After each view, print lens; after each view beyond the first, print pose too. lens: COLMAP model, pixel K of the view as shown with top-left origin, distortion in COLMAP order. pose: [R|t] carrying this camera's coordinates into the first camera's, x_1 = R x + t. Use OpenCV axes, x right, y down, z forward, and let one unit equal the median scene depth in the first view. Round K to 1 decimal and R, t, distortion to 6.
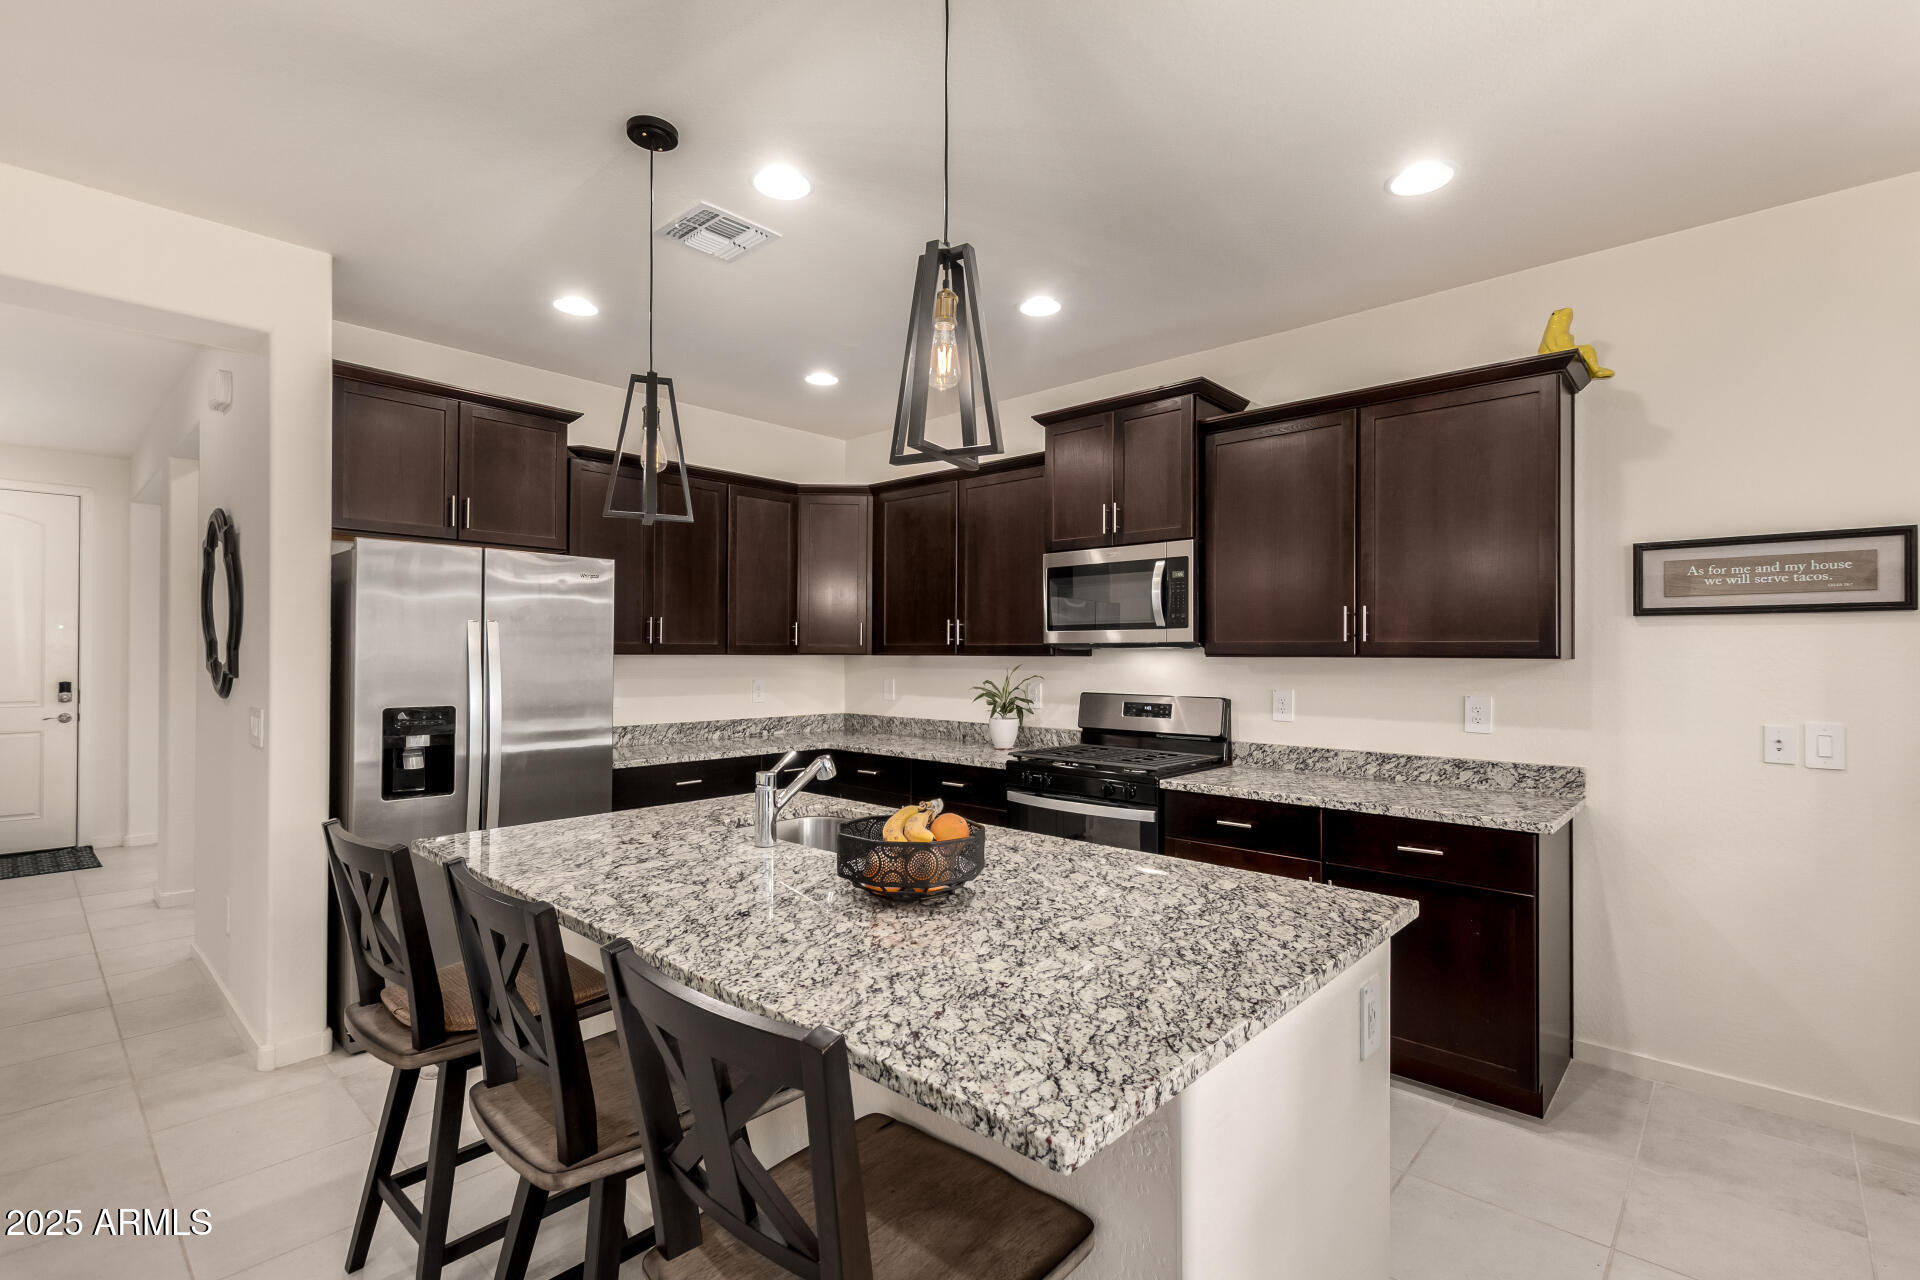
lens RADIAL K [[884.1, 0, 962.2], [0, 884.1, 645.1], [0, 0, 1]] dist [0.002863, -0.000178]
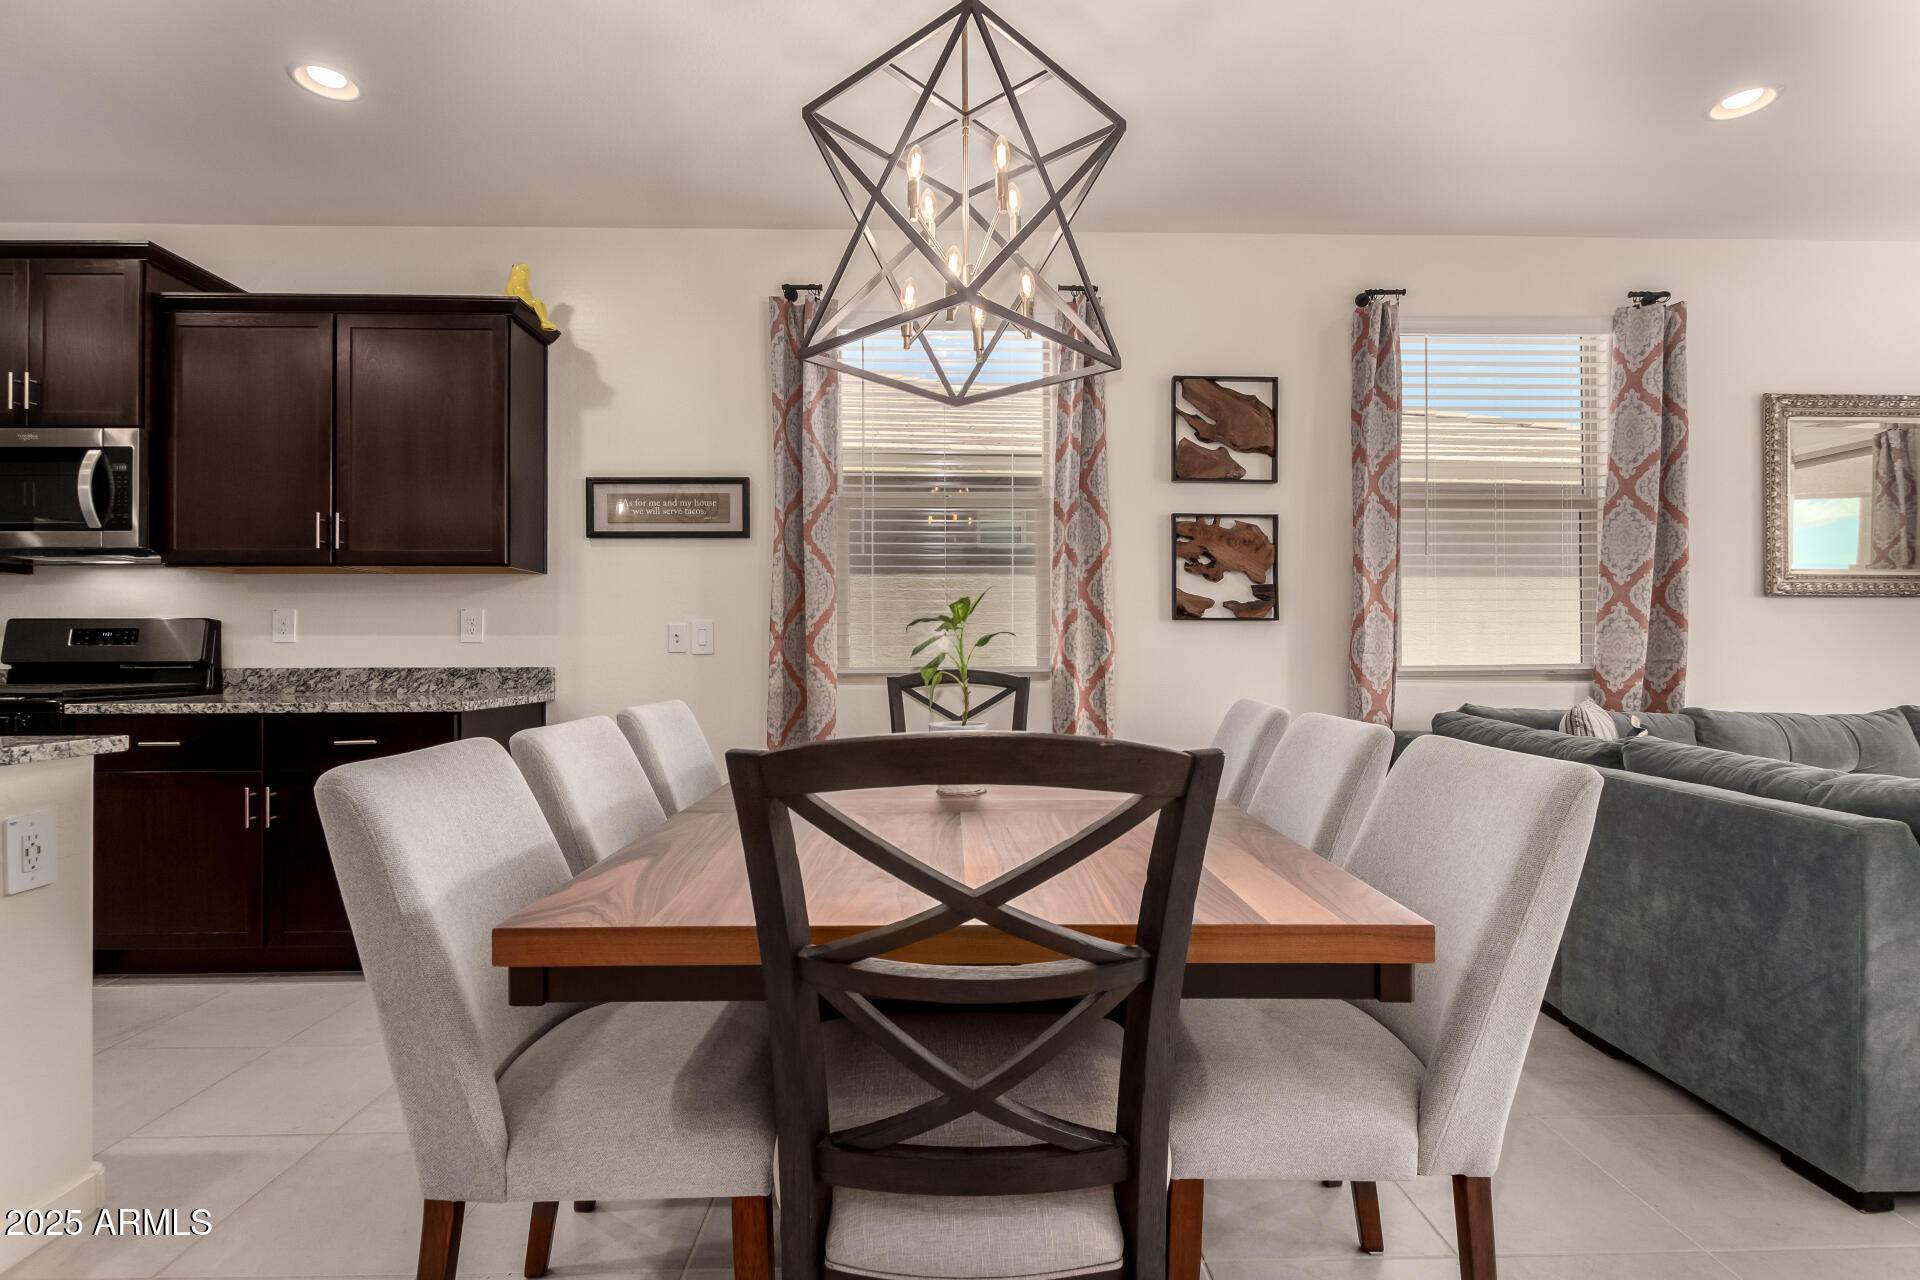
lens RADIAL K [[881.7, 0, 964.8], [0, 881.7, 641.6], [0, 0, 1]] dist [0.001561, 0.000001]
pose [[0.715823, -0.001711, 0.698279, 0.259610], [-0.000302, 0.999996, 0.002760, 0.094071], [-0.698281, -0.002187, 0.715820, -0.193059]]
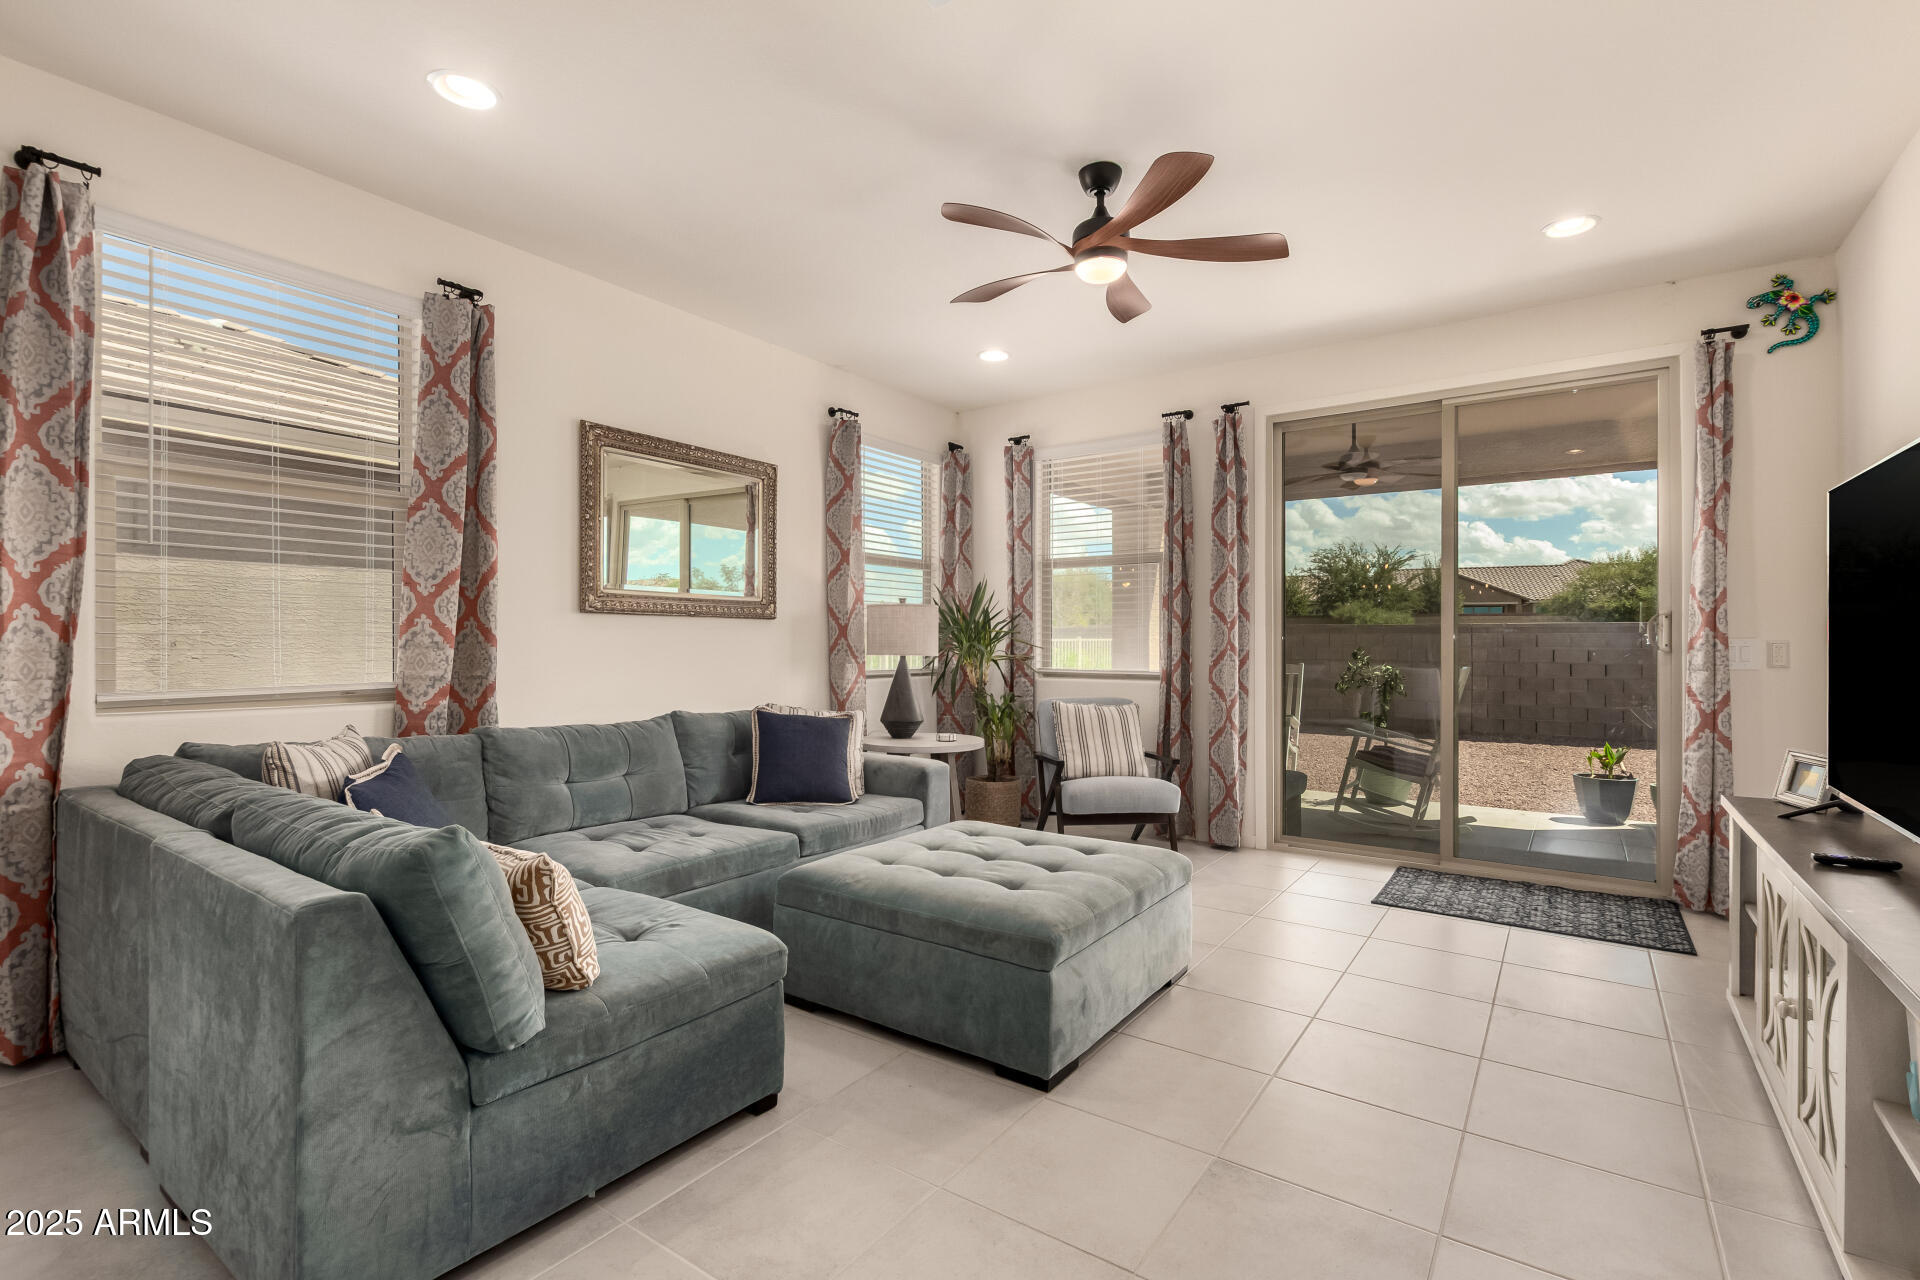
lens RADIAL K [[886.2, 0, 961.9], [0, 886.2, 647.4], [0, 0, 1]] dist [-0.000655, 0.000000]
pose [[-0.139741, -0.010706, 0.990130, 0.524403], [-0.011518, 0.999891, 0.009186, 0.069208], [-0.990121, -0.010121, -0.139849, -0.440619]]
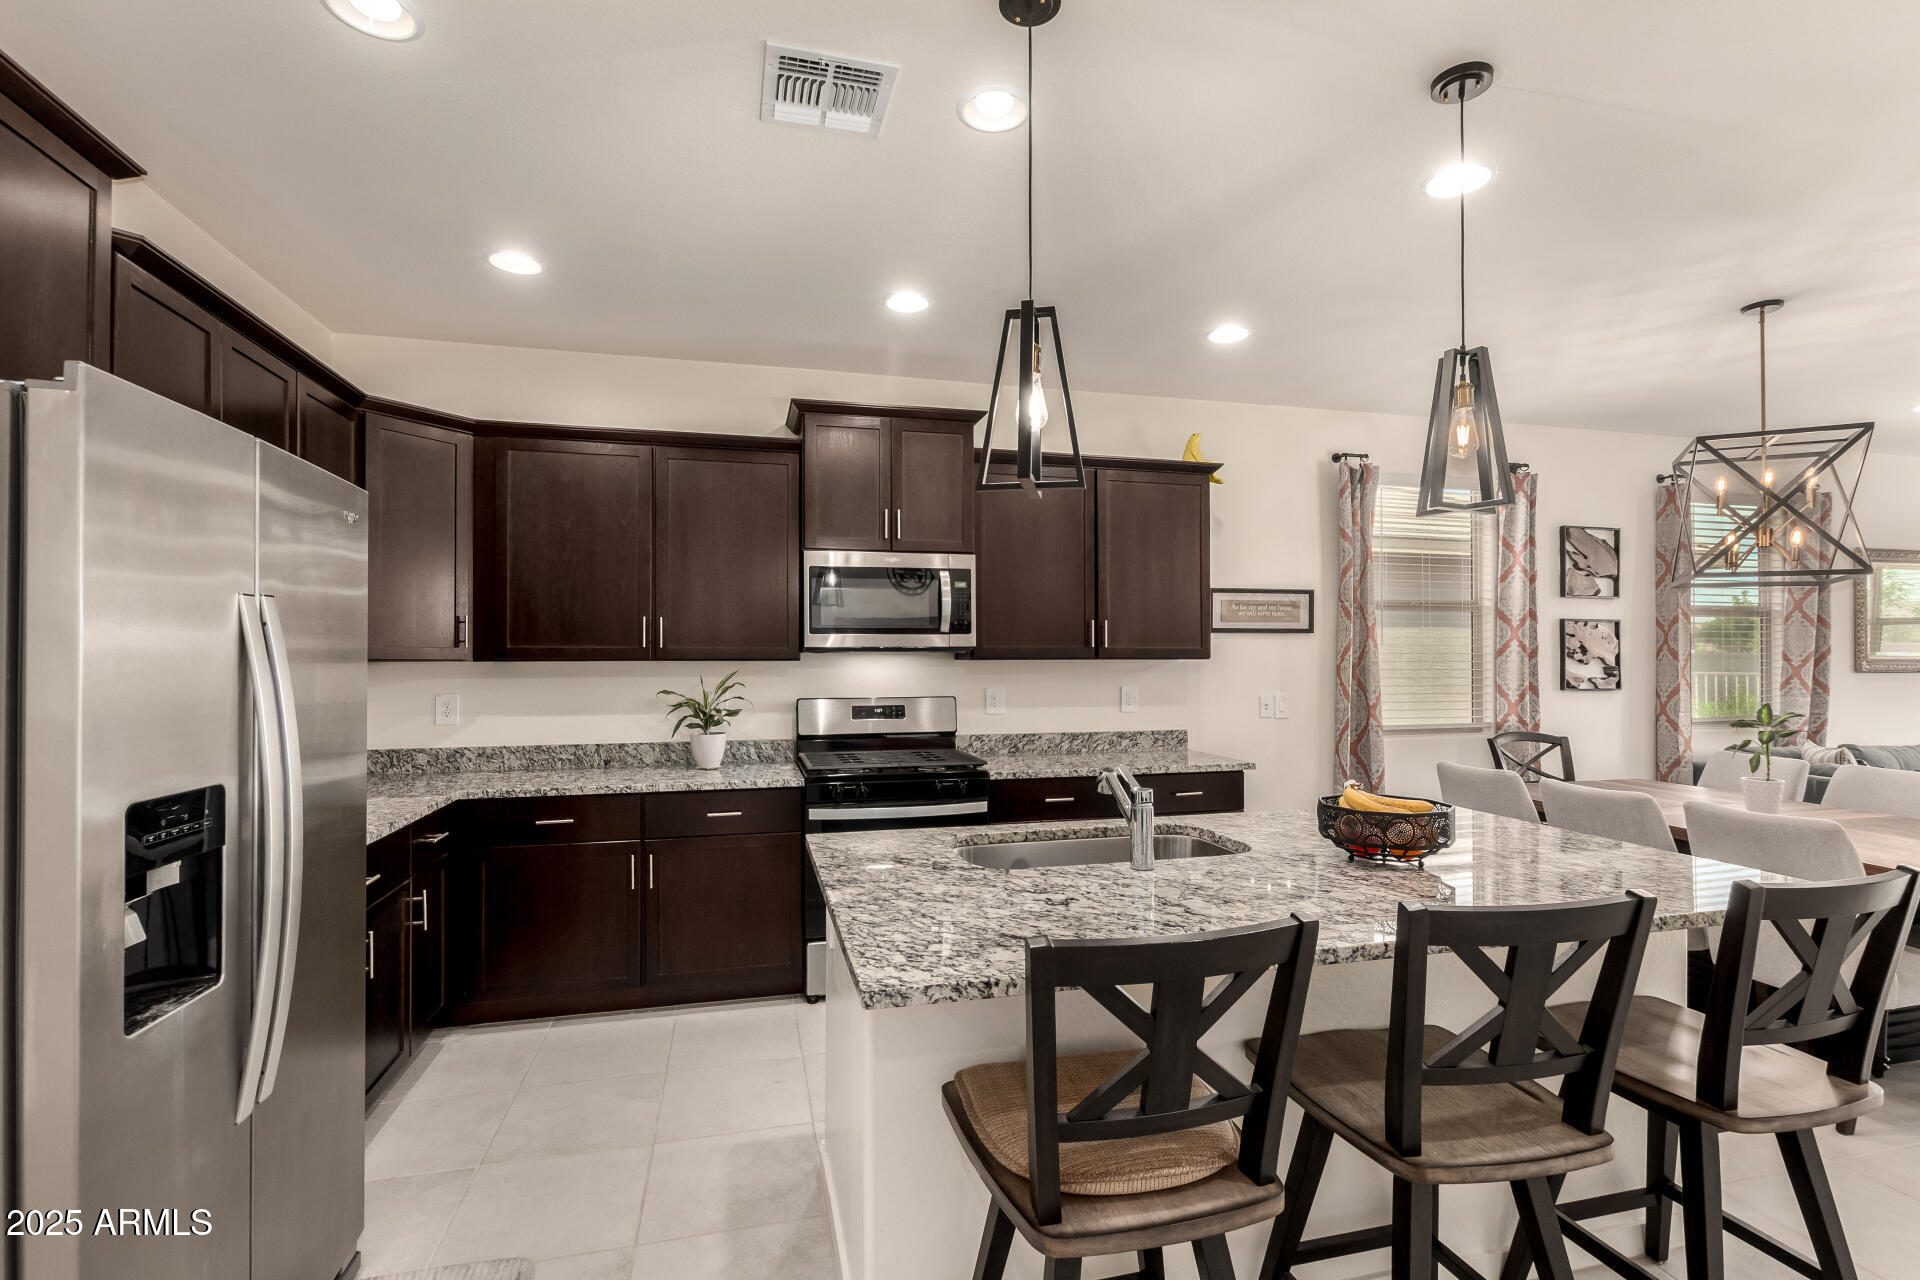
lens RADIAL K [[886.2, 0, 961.9], [0, 886.2, 647.4], [0, 0, 1]] dist [-0.000655, 0.000000]
pose [[0.545142, 0.003958, 0.838334, -0.751688], [-0.004727, 0.999987, -0.001647, -0.000888], [-0.838330, -0.003065, 0.545154, 0.447342]]
